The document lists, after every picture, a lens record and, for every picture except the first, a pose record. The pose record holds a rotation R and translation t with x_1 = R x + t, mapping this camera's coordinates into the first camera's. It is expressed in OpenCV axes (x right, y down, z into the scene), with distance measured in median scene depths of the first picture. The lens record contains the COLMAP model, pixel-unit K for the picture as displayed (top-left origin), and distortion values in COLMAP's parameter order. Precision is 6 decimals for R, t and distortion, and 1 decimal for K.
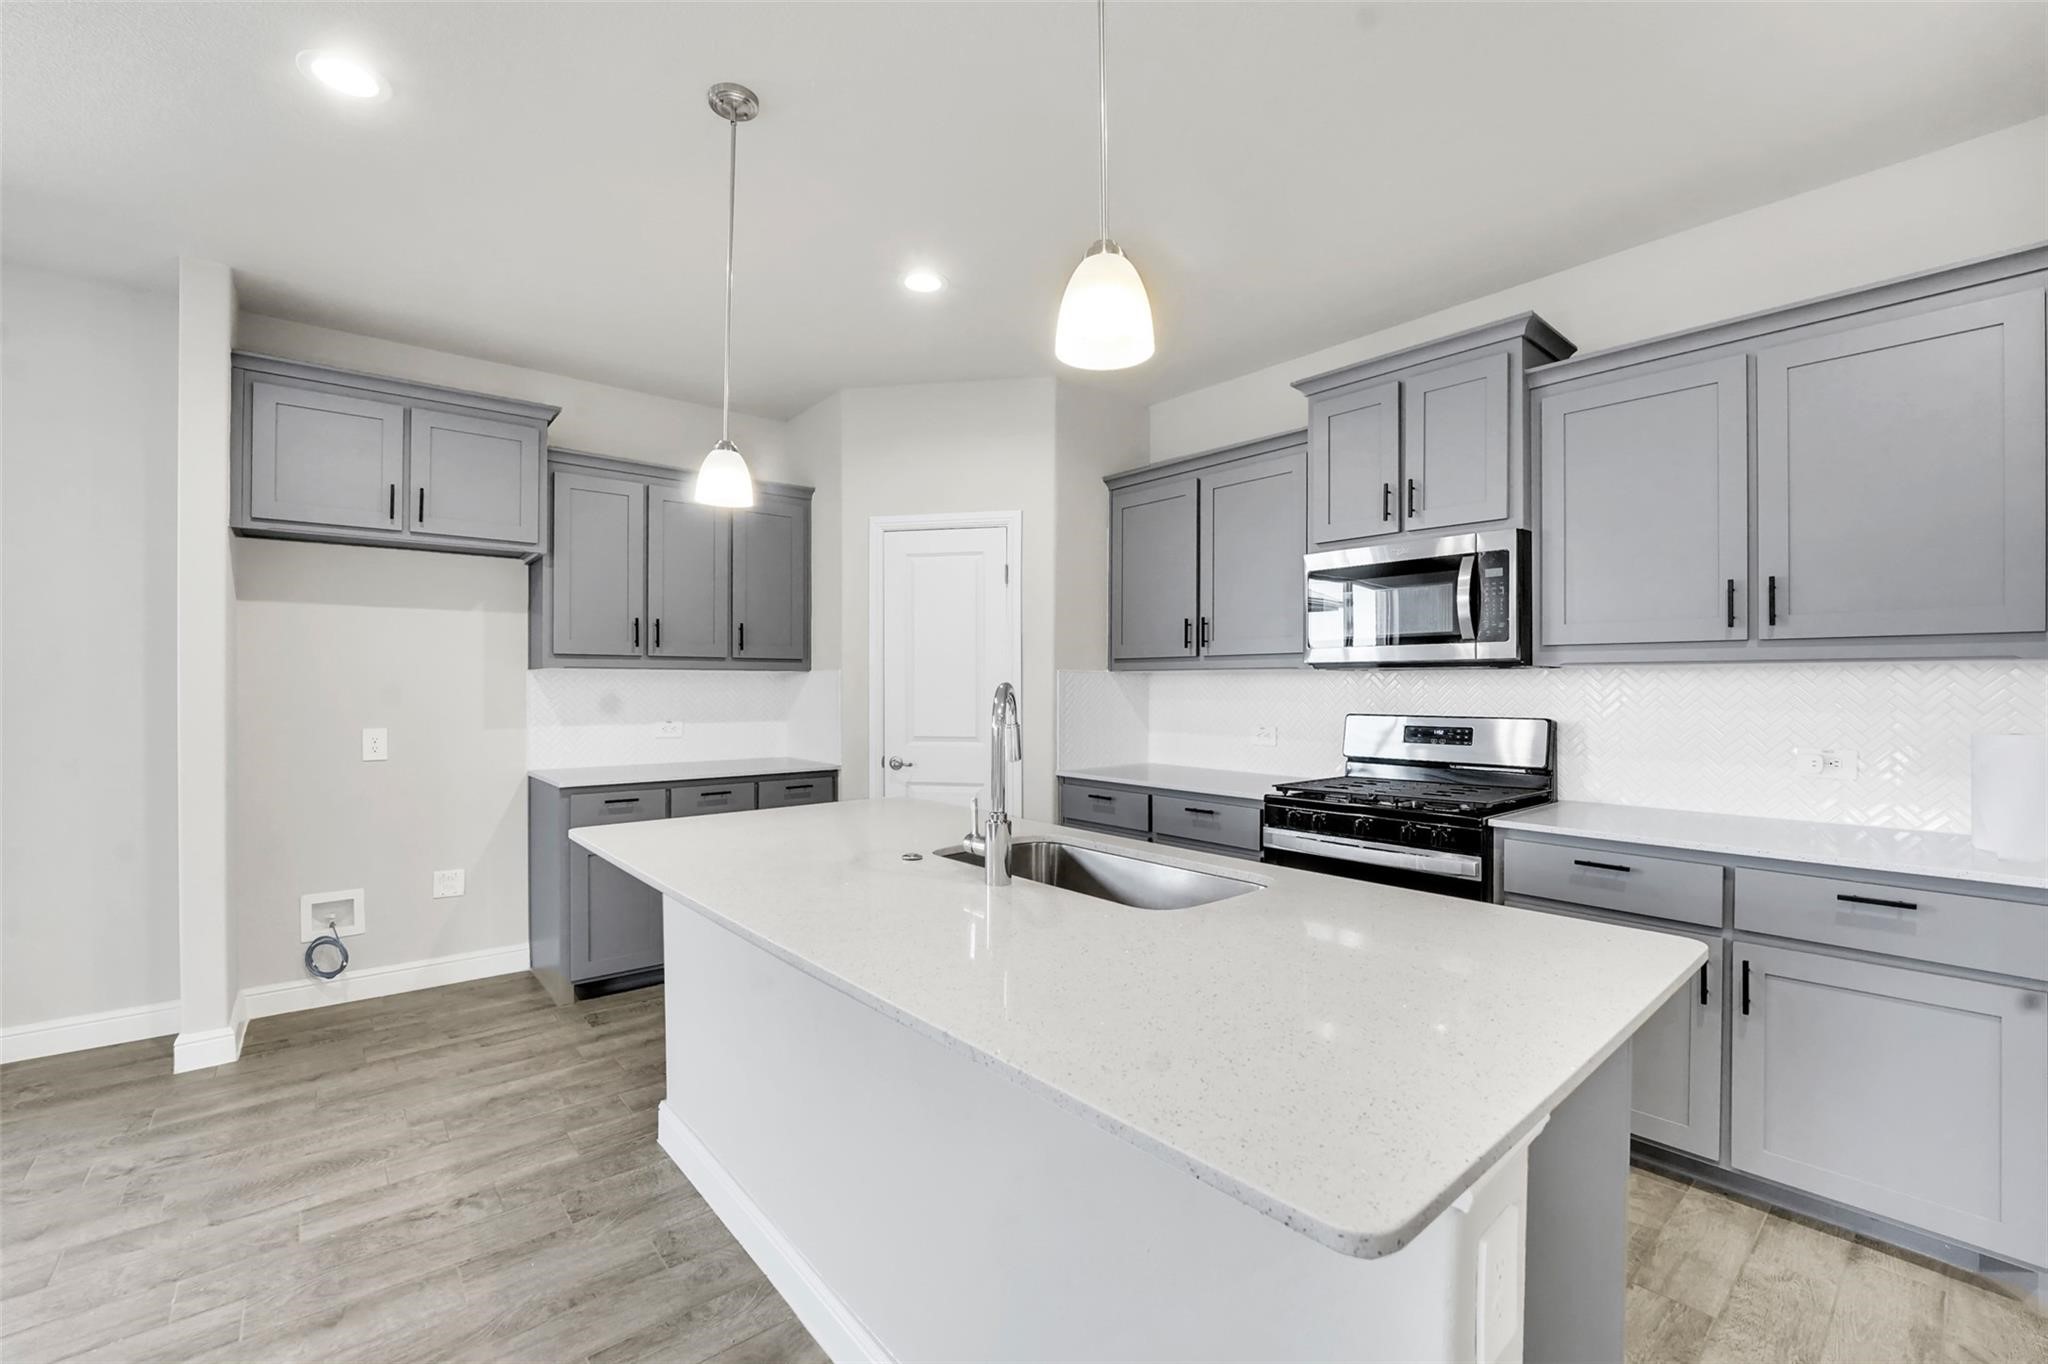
lens RADIAL K [[851.0, 0, 1023.9], [0, 851.0, 686.3], [0, 0, 1]] dist [-0.024010, 0.001622]
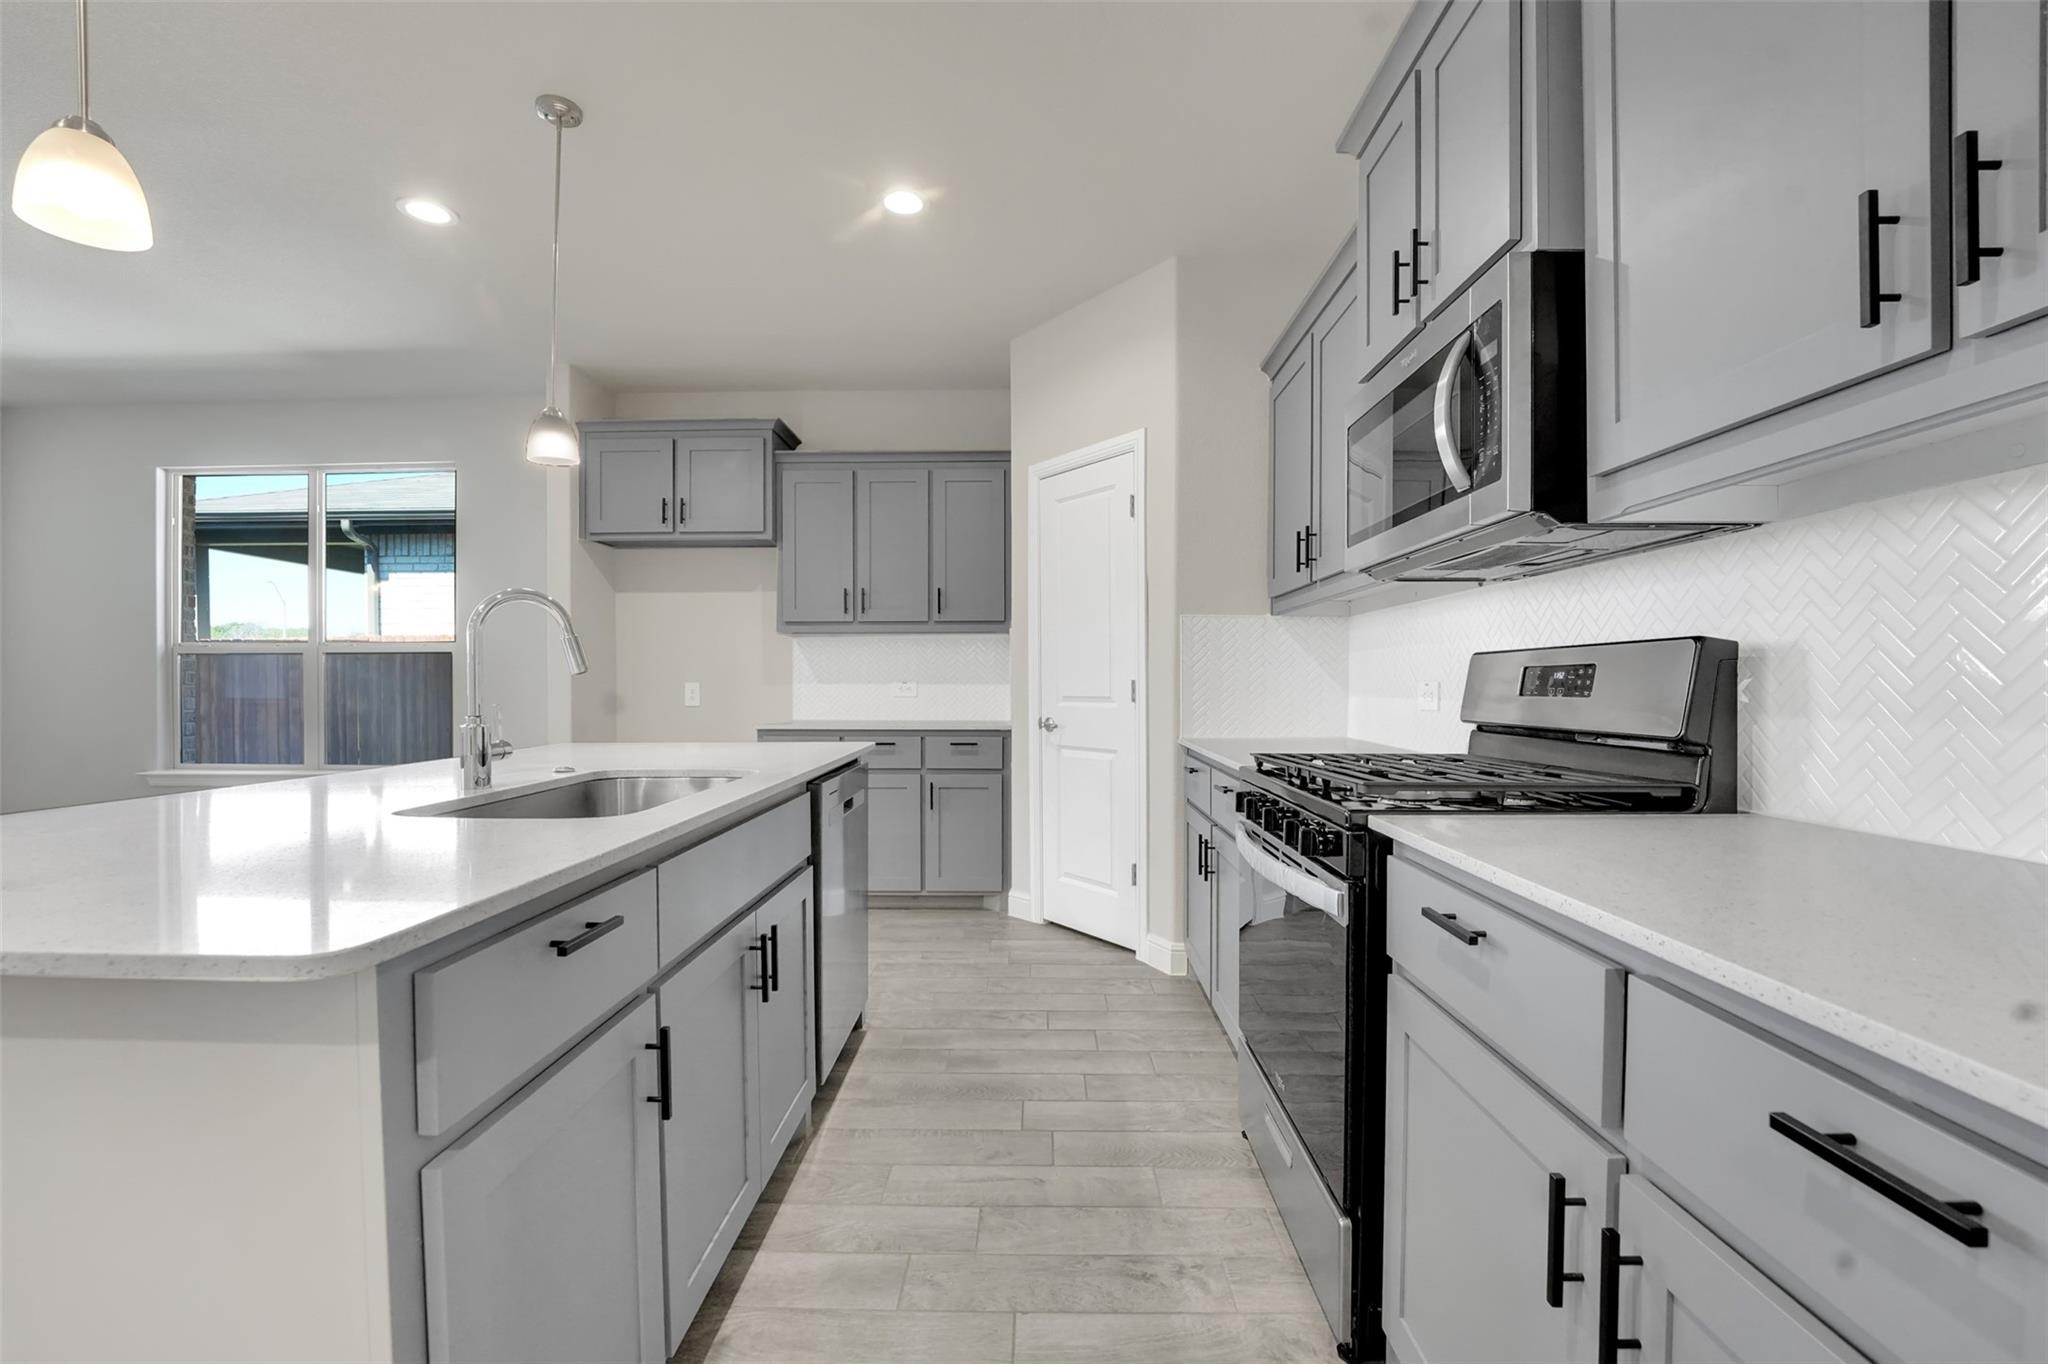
lens RADIAL K [[851.0, 0, 1023.9], [0, 851.0, 686.3], [0, 0, 1]] dist [-0.024010, 0.001622]
pose [[0.754004, 0.001474, -0.656869, 0.588114], [0.000997, 0.999994, 0.003389, 0.059387], [0.656870, -0.003210, 0.753997, 0.361857]]
